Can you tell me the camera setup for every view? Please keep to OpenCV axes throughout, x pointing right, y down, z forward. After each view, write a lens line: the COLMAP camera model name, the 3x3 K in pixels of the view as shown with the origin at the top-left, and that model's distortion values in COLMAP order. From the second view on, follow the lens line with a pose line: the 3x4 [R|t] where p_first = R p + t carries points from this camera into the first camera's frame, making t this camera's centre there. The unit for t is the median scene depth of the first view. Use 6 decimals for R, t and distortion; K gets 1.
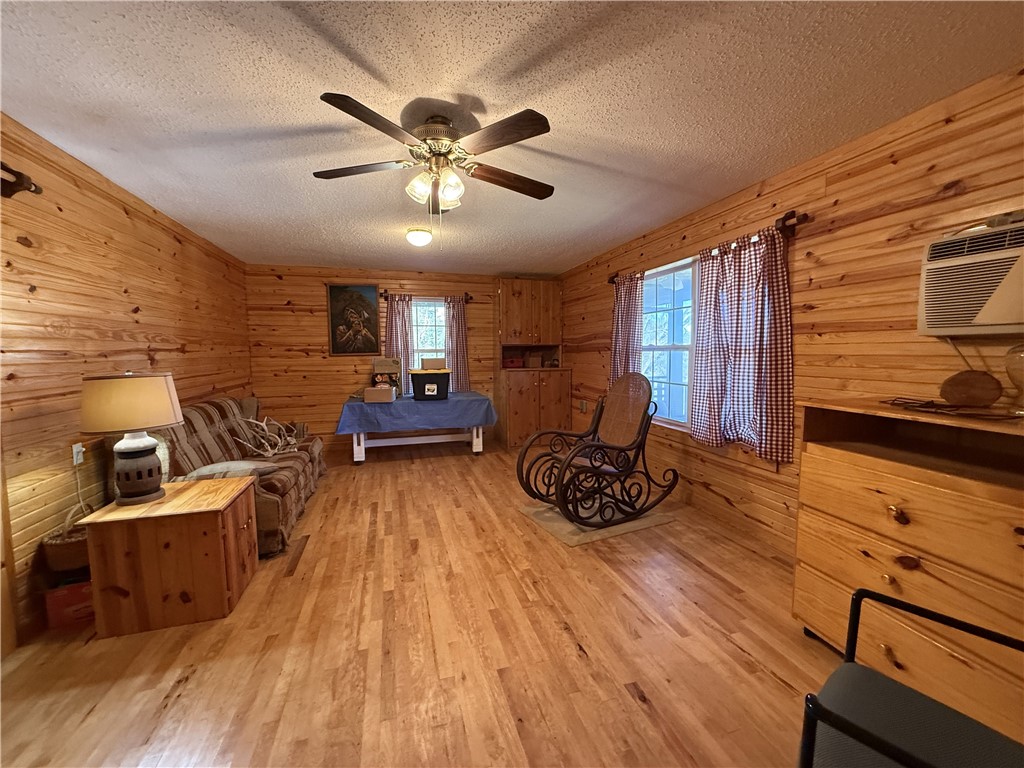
lens RADIAL K [[407.0, 0, 507.9], [0, 407.0, 382.3], [0, 0, 1]] dist [-0.002207, 0.000259]
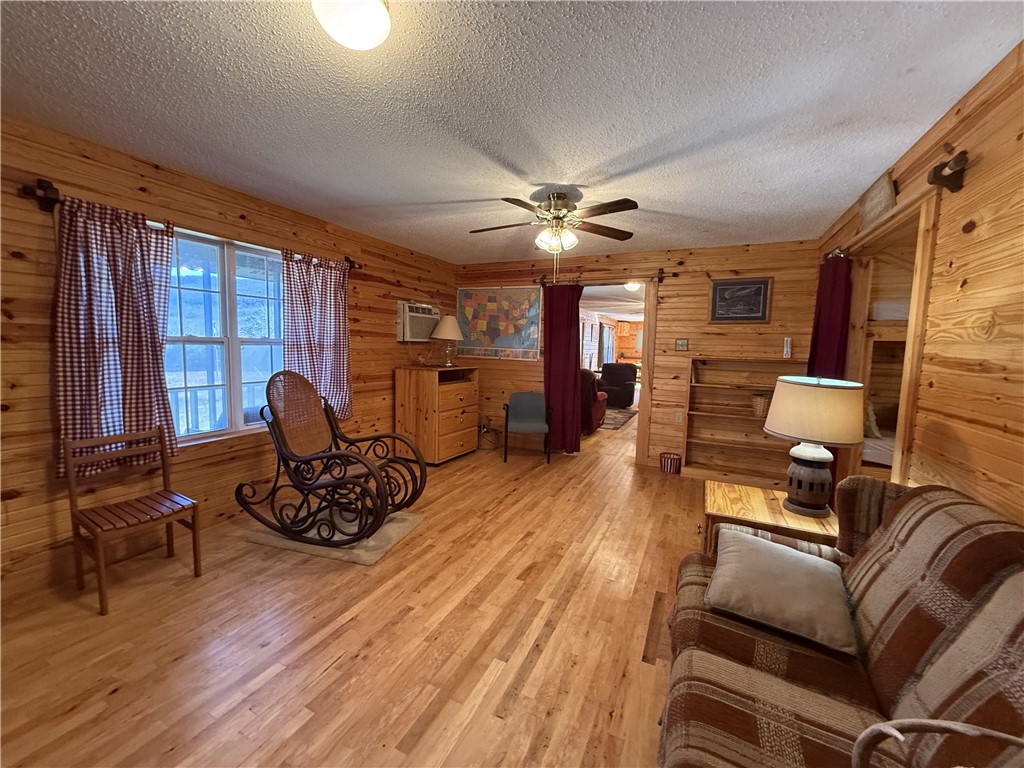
lens RADIAL K [[407.0, 0, 511.3], [0, 407.0, 381.4], [0, 0, 1]] dist [-0.002207, 0.000259]
pose [[-0.744746, -0.068834, 0.663789, -0.706221], [0.034497, 0.989366, 0.141300, -0.122311], [-0.666456, 0.128131, -0.734451, 1.502942]]
